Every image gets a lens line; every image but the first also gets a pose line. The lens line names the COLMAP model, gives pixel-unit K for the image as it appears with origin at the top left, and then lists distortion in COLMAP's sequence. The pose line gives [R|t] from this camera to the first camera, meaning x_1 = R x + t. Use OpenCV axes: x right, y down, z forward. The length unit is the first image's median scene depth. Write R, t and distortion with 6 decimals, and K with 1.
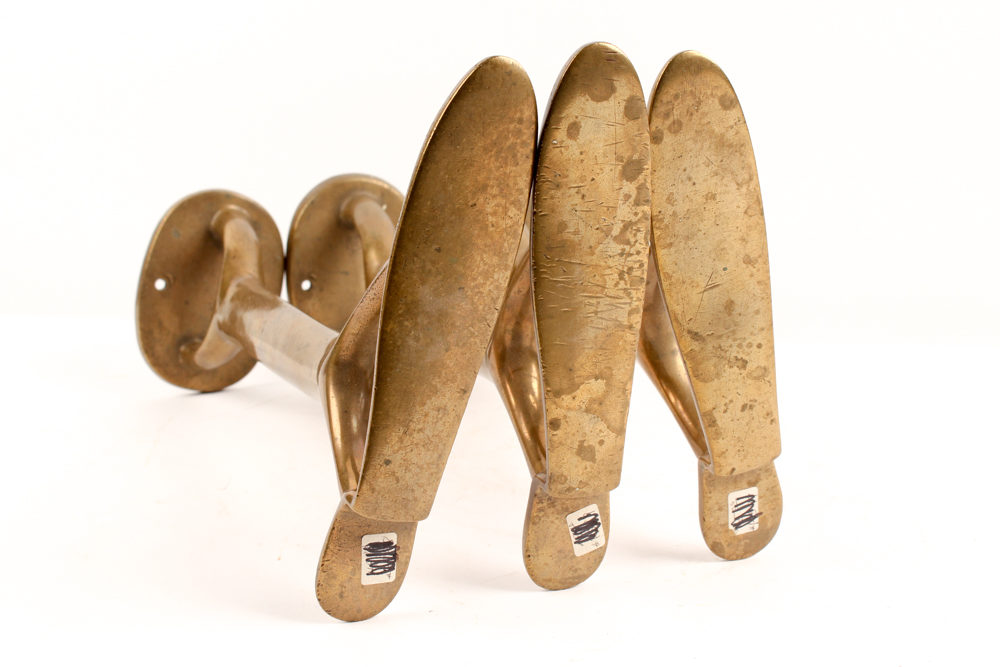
lens RADIAL K [[1586.2, 0, 500.0], [0, 1586.2, 333.5], [0, 0, 1]] dist [-0.046543, -0.020220]
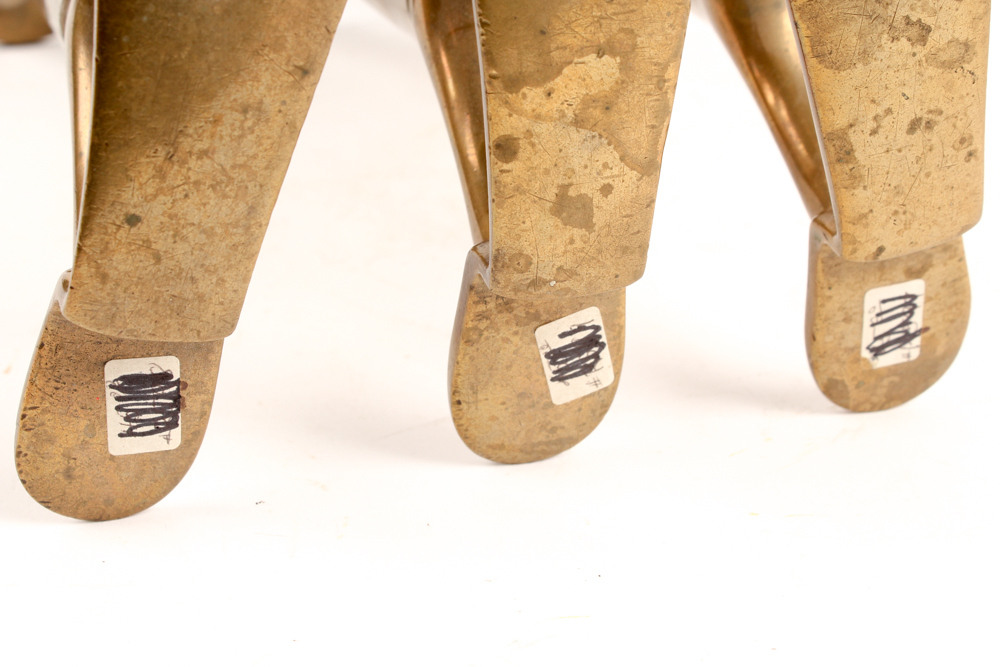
lens RADIAL K [[1662.1, 0, 500.0], [0, 1662.1, 333.5], [0, 0, 1]] dist [-0.015818, 0.016855]
pose [[0.997121, 0.048294, -0.058460, 0.062049], [-0.035194, 0.977635, 0.207342, 0.008584], [0.067166, -0.204688, 0.976520, 0.493387]]
